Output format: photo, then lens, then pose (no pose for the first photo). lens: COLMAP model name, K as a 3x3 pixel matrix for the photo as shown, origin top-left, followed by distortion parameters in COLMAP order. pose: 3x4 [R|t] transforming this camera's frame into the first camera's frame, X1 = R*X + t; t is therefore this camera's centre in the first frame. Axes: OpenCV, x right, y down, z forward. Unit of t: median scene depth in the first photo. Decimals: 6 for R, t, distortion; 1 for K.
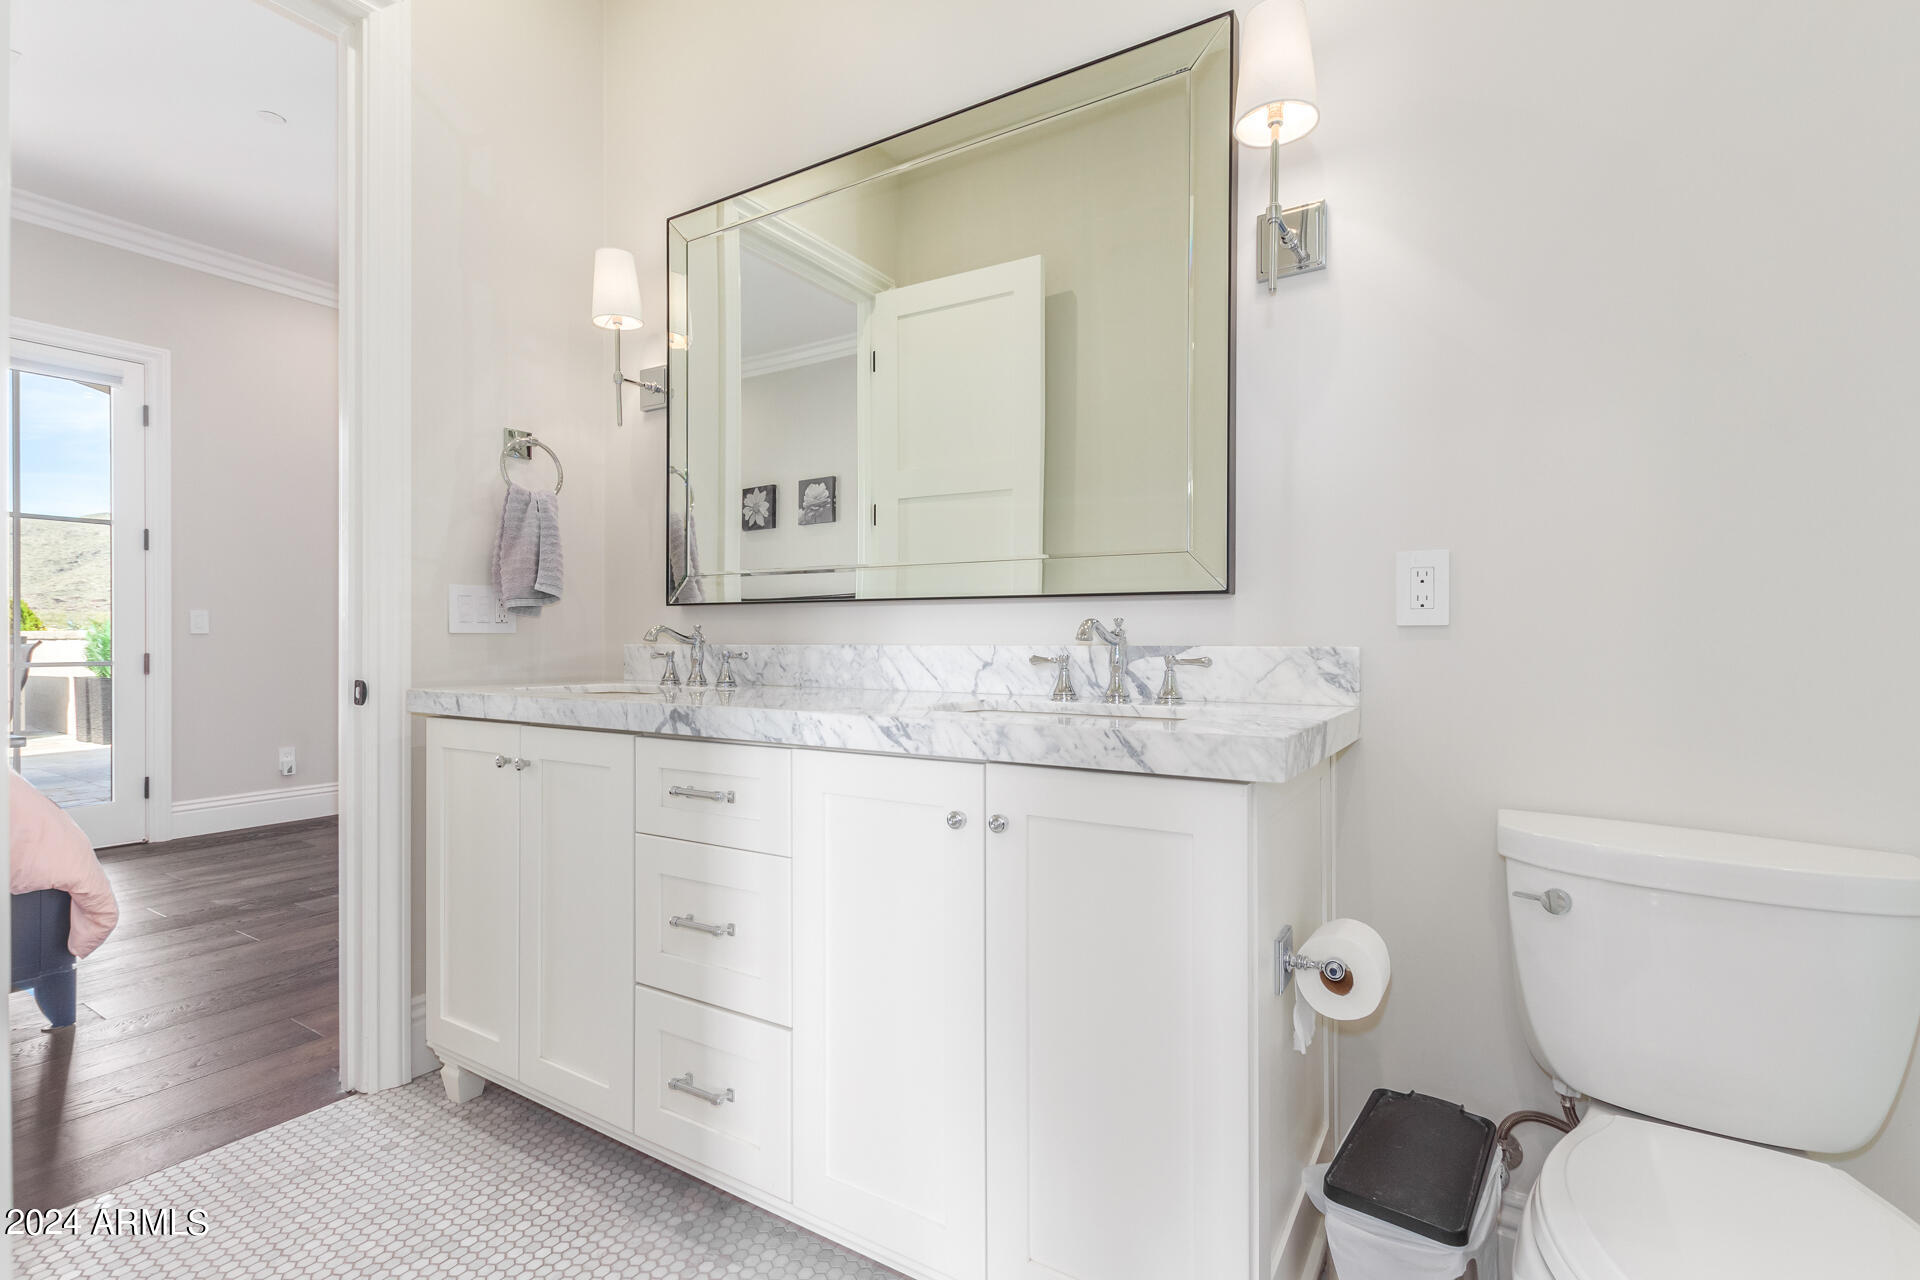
lens RADIAL K [[876.1, 0, 967.2], [0, 876.1, 640.3], [0, 0, 1]] dist [0.002256, 0.000336]
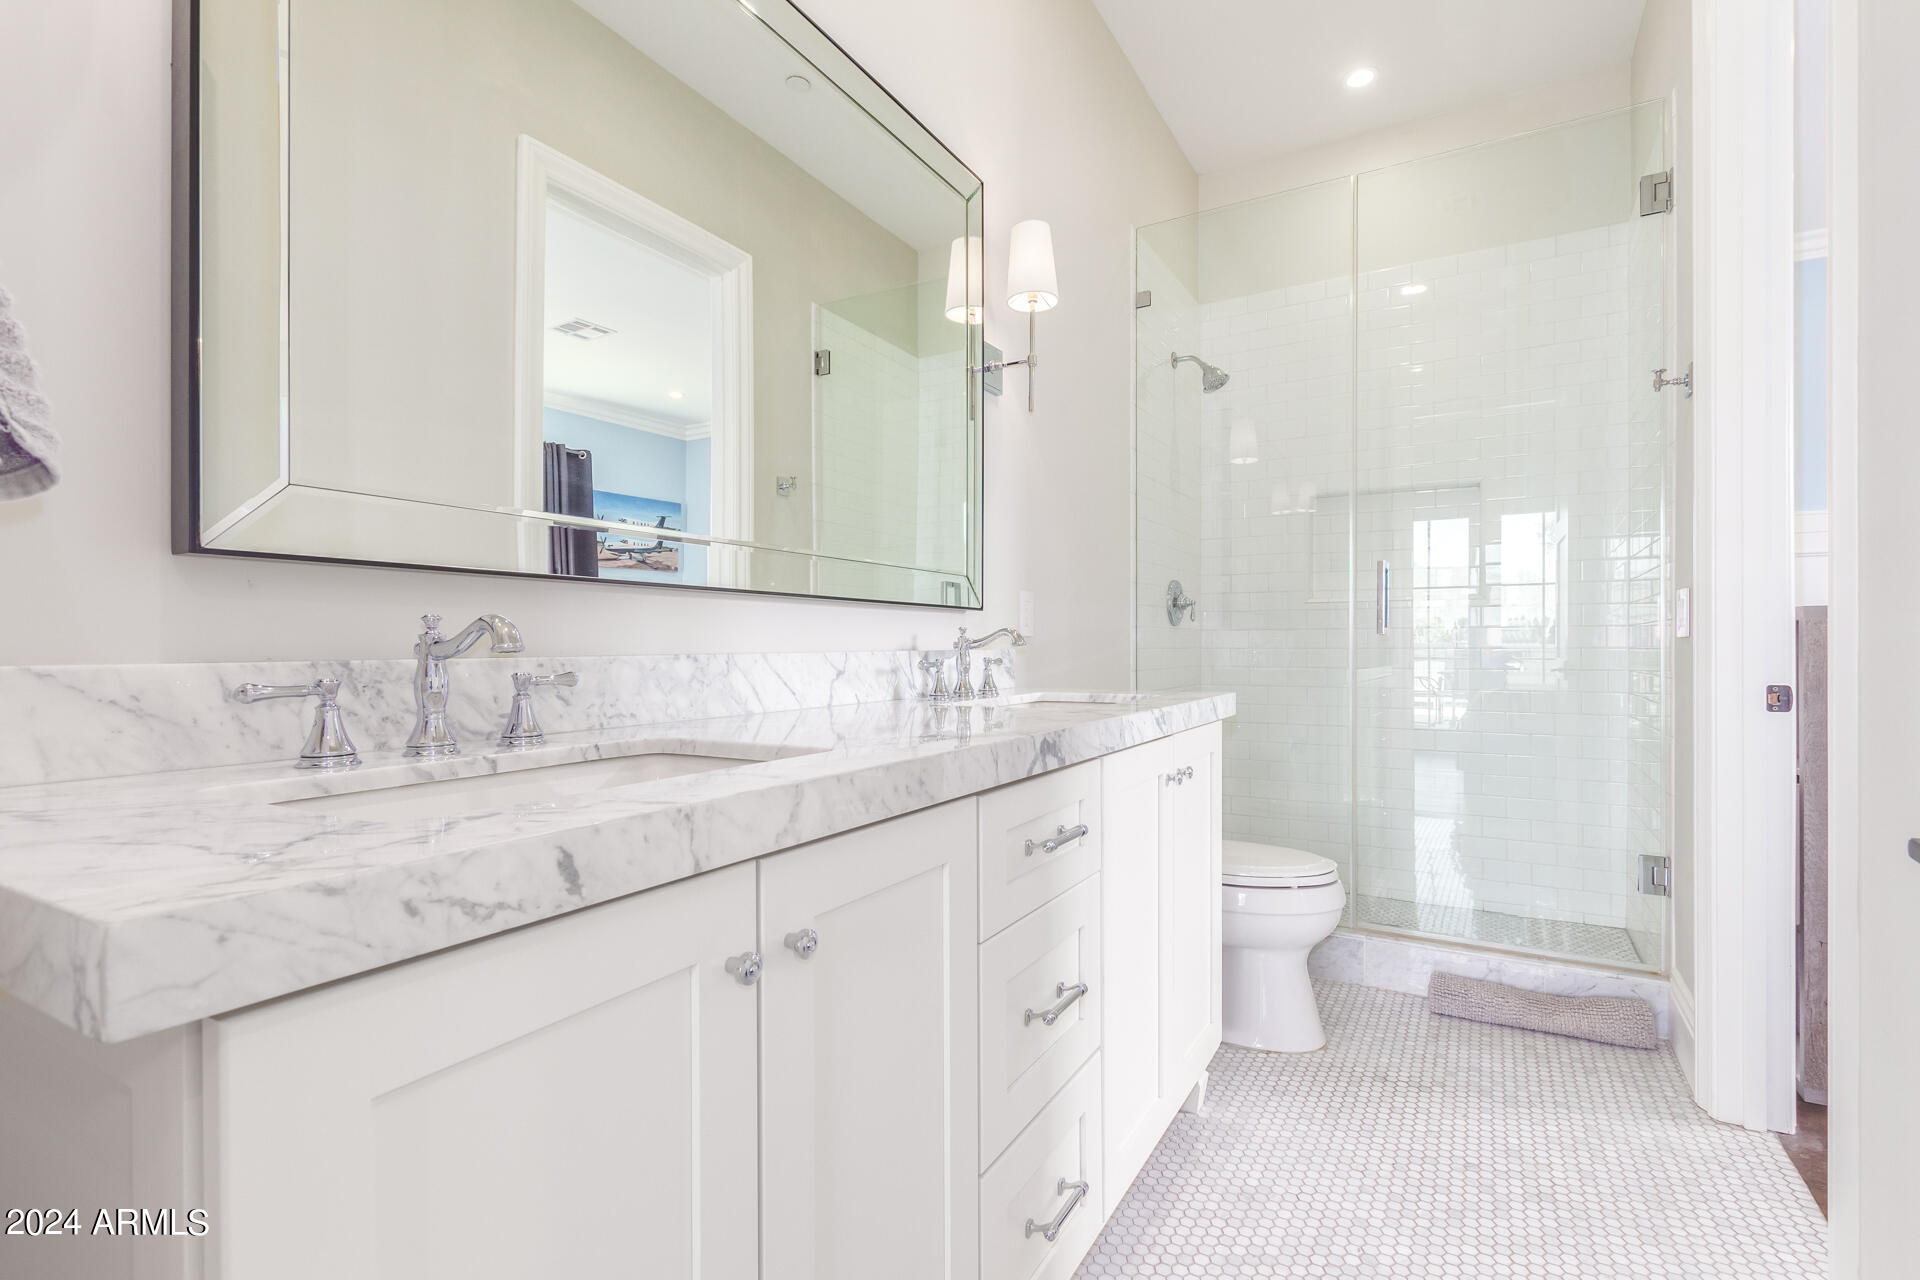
lens RADIAL K [[876.1, 0, 967.2], [0, 876.1, 640.3], [0, 0, 1]] dist [0.002256, 0.000336]
pose [[-0.016416, 0.004113, 0.999857, -0.877882], [0.005931, 0.999974, -0.004016, -0.002022], [-0.999848, 0.005864, -0.016440, 0.876455]]
